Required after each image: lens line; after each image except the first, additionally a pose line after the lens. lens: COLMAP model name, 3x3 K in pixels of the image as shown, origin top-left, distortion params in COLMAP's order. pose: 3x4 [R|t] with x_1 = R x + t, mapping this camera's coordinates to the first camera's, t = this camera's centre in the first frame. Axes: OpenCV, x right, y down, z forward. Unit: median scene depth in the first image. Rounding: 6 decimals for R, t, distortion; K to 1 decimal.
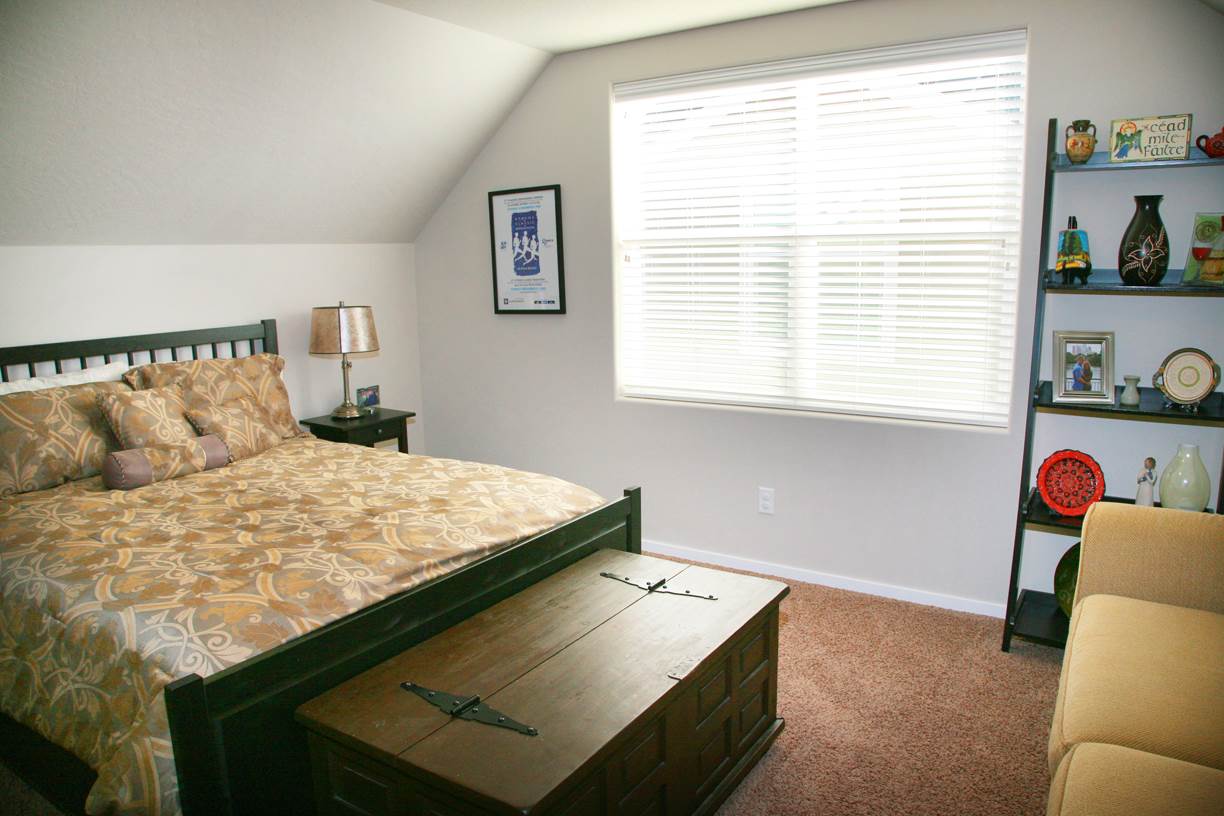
lens RADIAL K [[839.4, 0, 612.0], [0, 839.4, 408.0], [0, 0, 1]] dist [-0.120443, 0.059887]
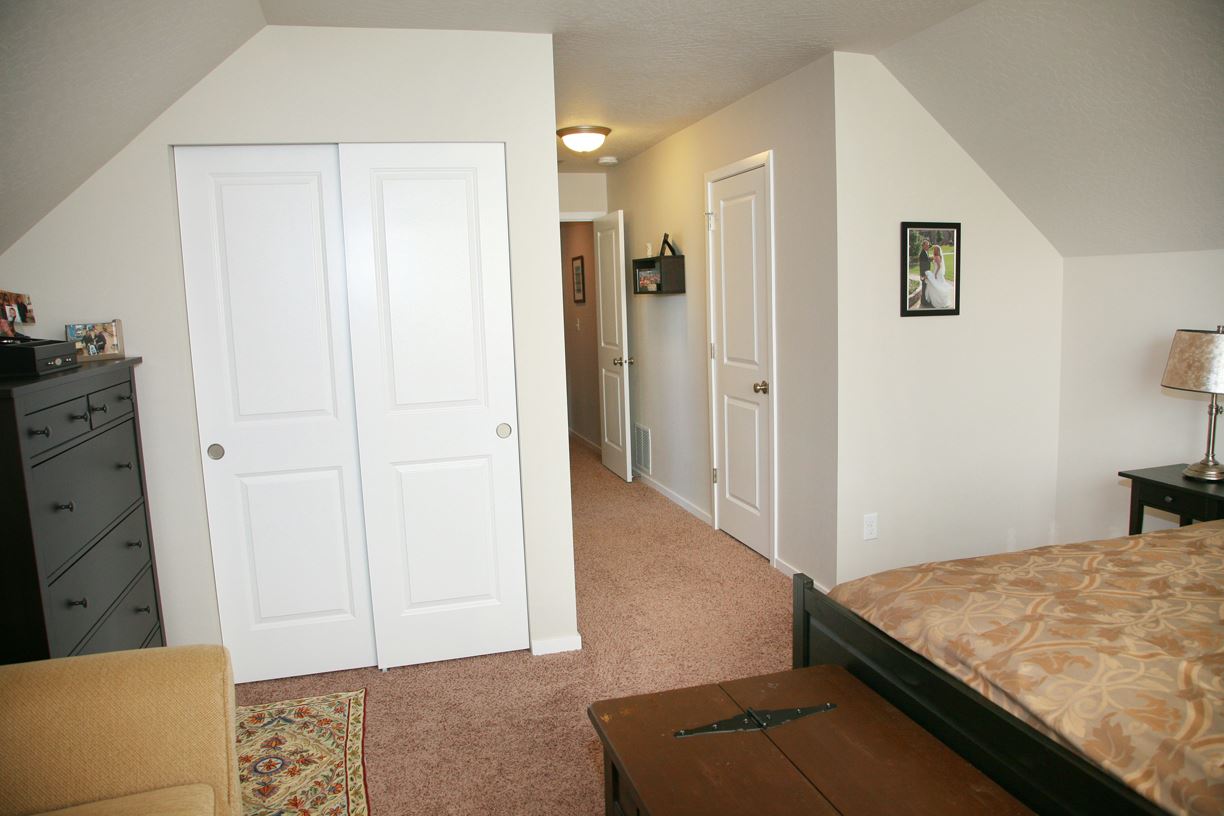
lens RADIAL K [[839.4, 0, 612.0], [0, 839.4, 408.0], [0, 0, 1]] dist [-0.120443, 0.059887]
pose [[-0.652107, 0.140137, -0.745062, 0.530410], [-0.086762, 0.962515, 0.256975, -0.211542], [0.753146, 0.232219, -0.615505, 1.145777]]
